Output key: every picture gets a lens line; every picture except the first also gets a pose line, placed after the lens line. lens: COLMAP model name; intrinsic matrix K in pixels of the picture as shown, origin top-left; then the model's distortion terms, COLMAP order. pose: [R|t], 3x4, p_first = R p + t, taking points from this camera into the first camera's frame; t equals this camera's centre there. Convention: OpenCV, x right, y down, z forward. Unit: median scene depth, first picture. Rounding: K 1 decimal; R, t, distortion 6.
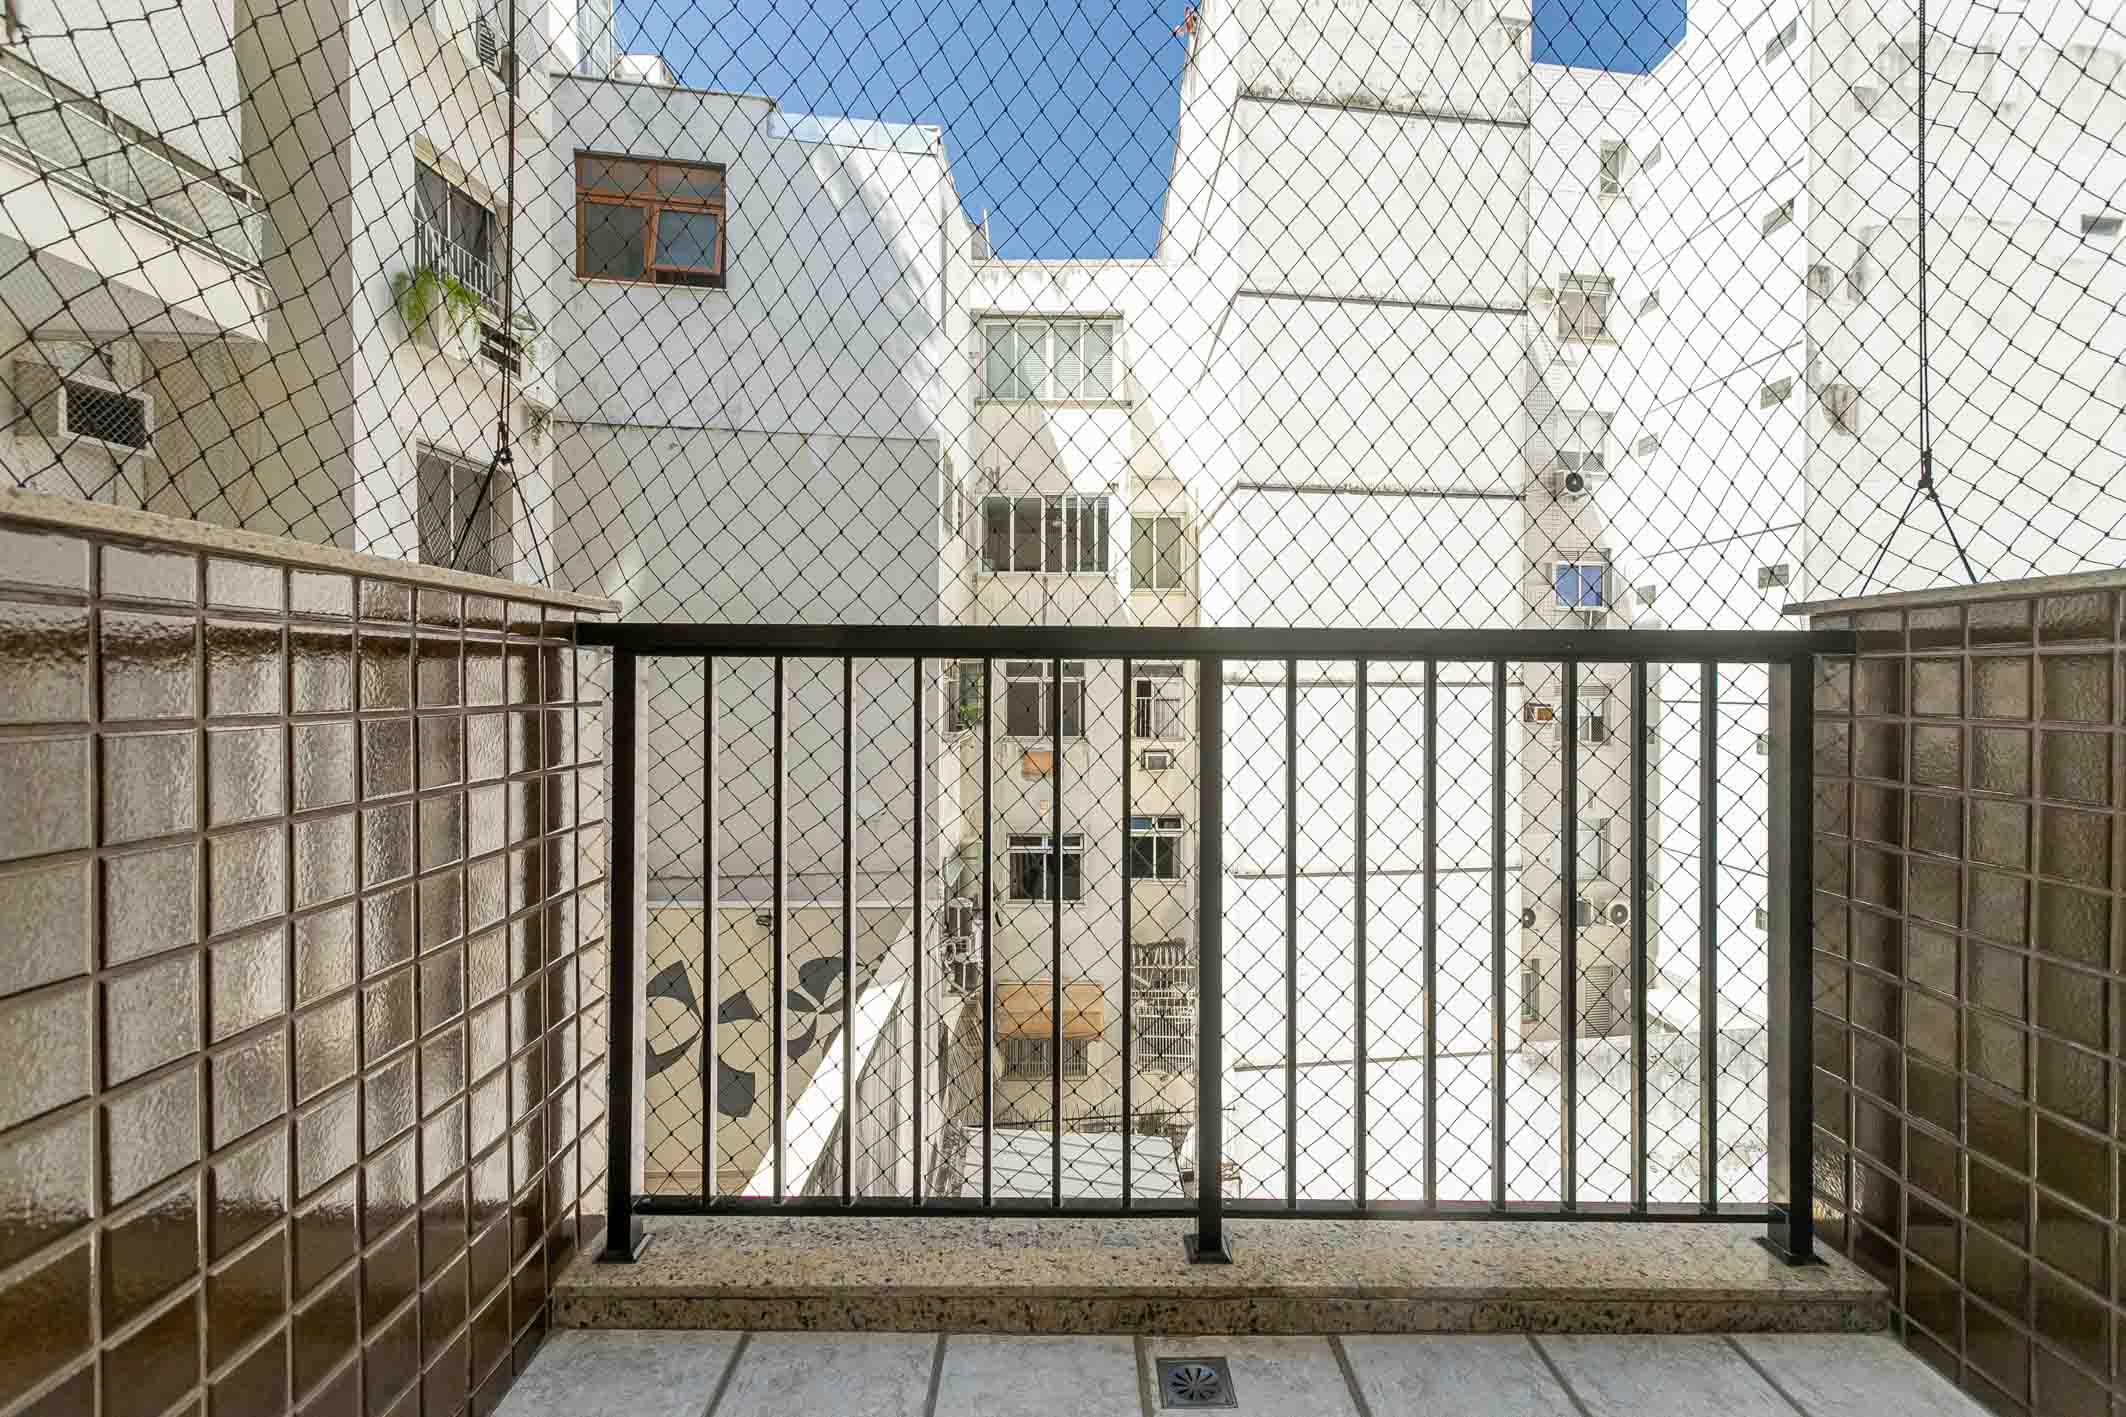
lens RADIAL K [[998.1, 0, 1068.1], [0, 998.1, 654.8], [0, 0, 1]] dist [0.012541, -0.000199]
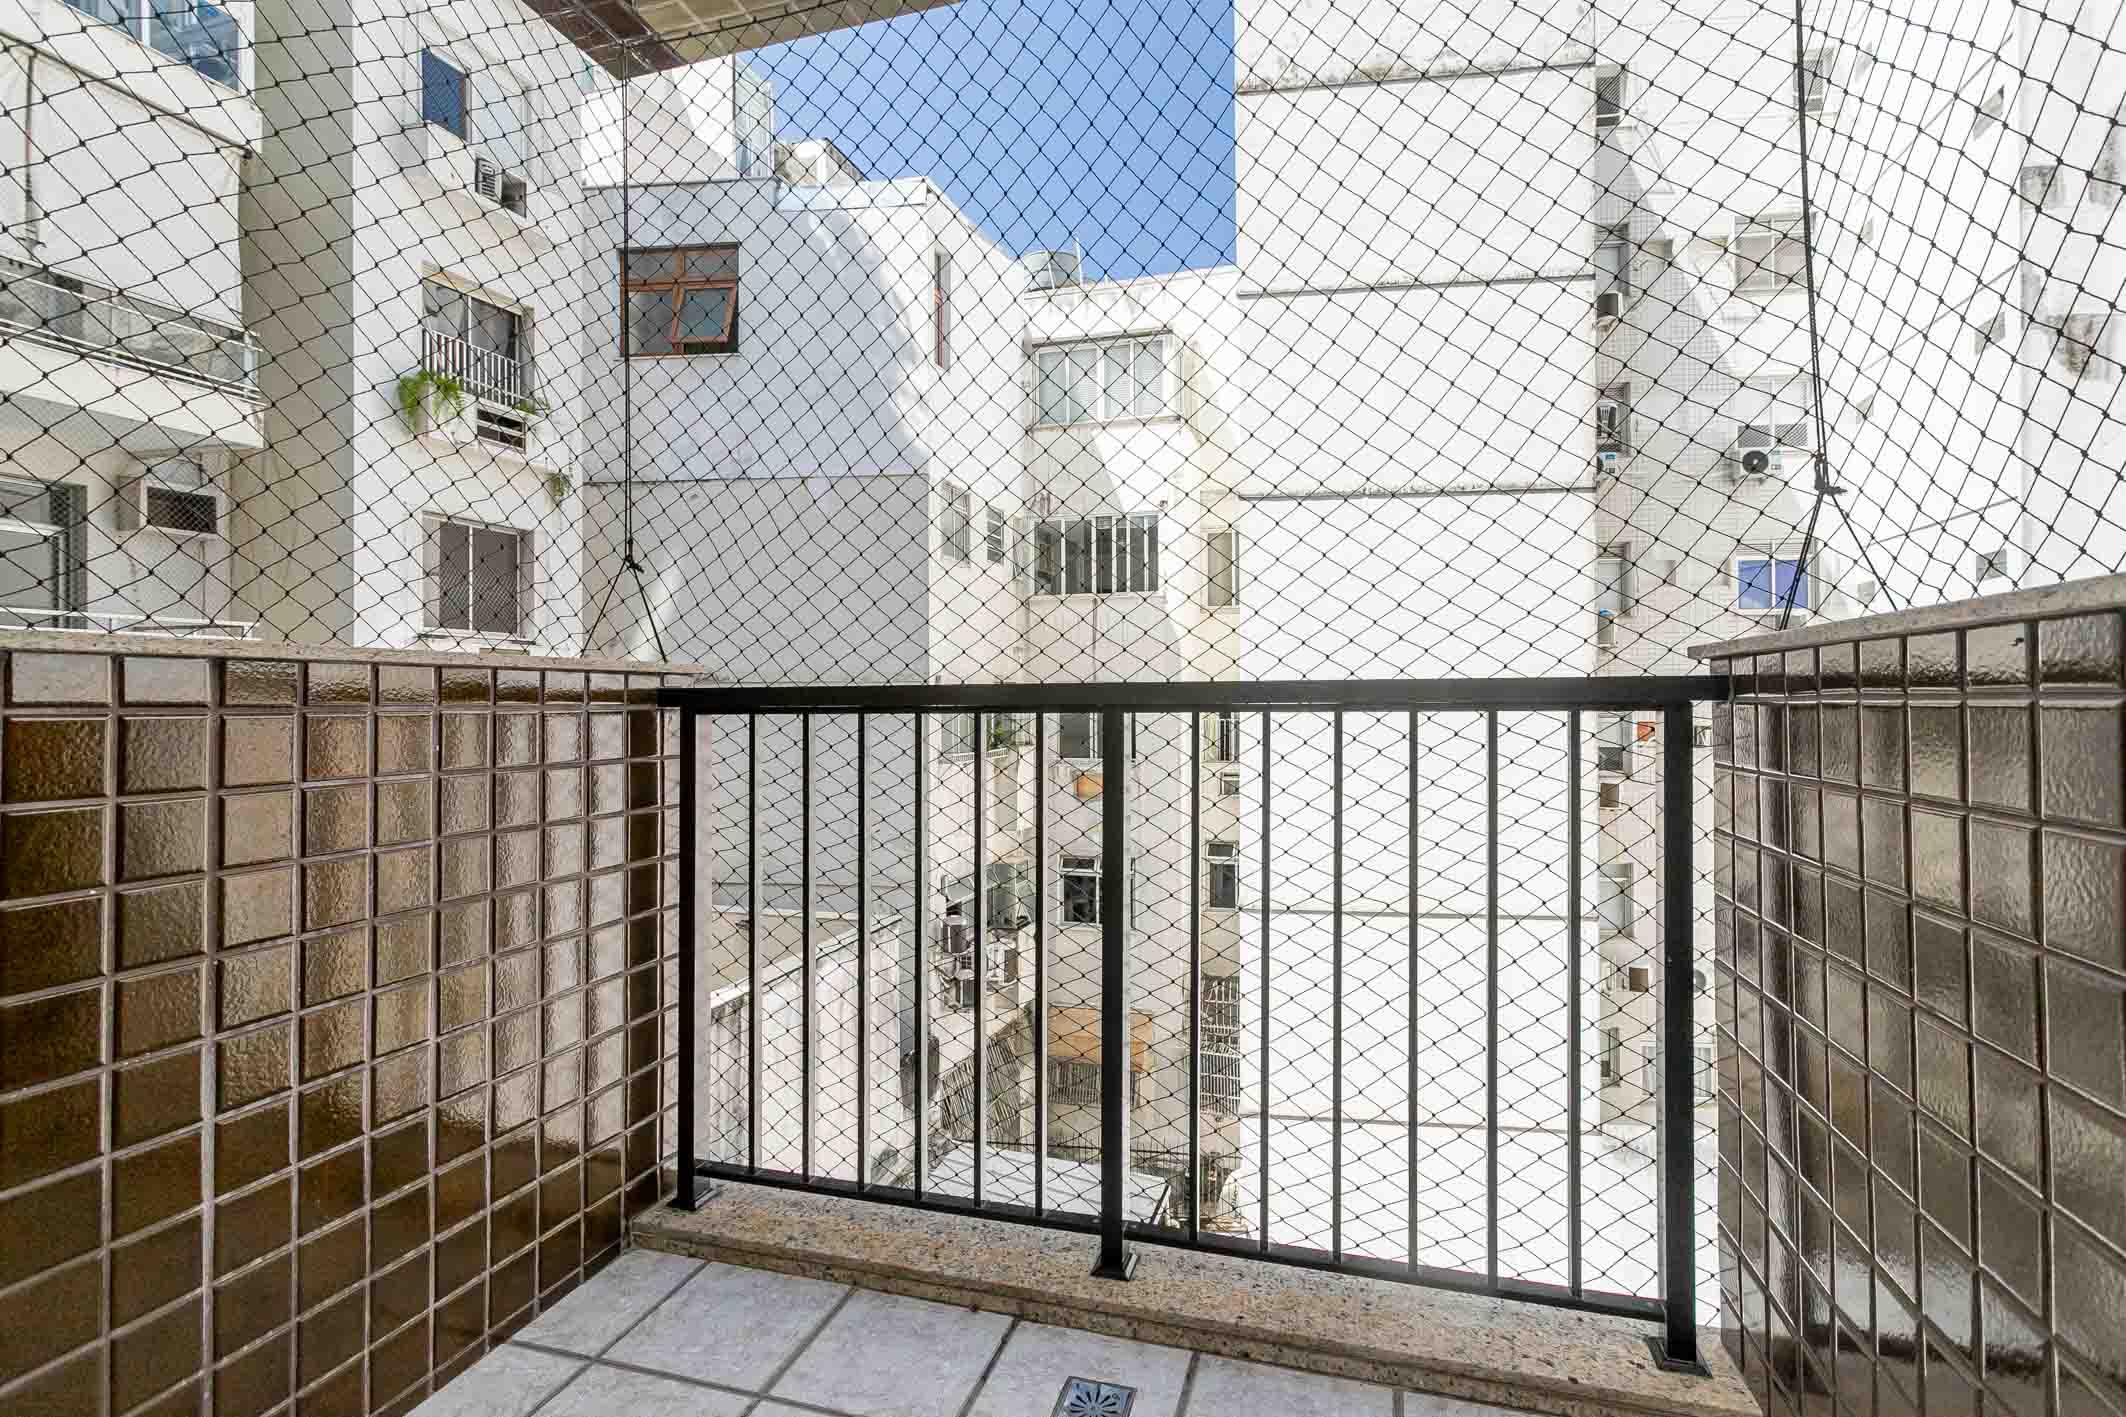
lens RADIAL K [[1023.9, 0, 1080.4], [0, 1023.9, 691.9], [0, 0, 1]] dist [0.002573, 0.001717]
pose [[0.956631, -0.010723, -0.291104, 0.328393], [0.013295, 0.999888, 0.006860, 0.008159], [0.290998, -0.010432, 0.956667, 0.015089]]
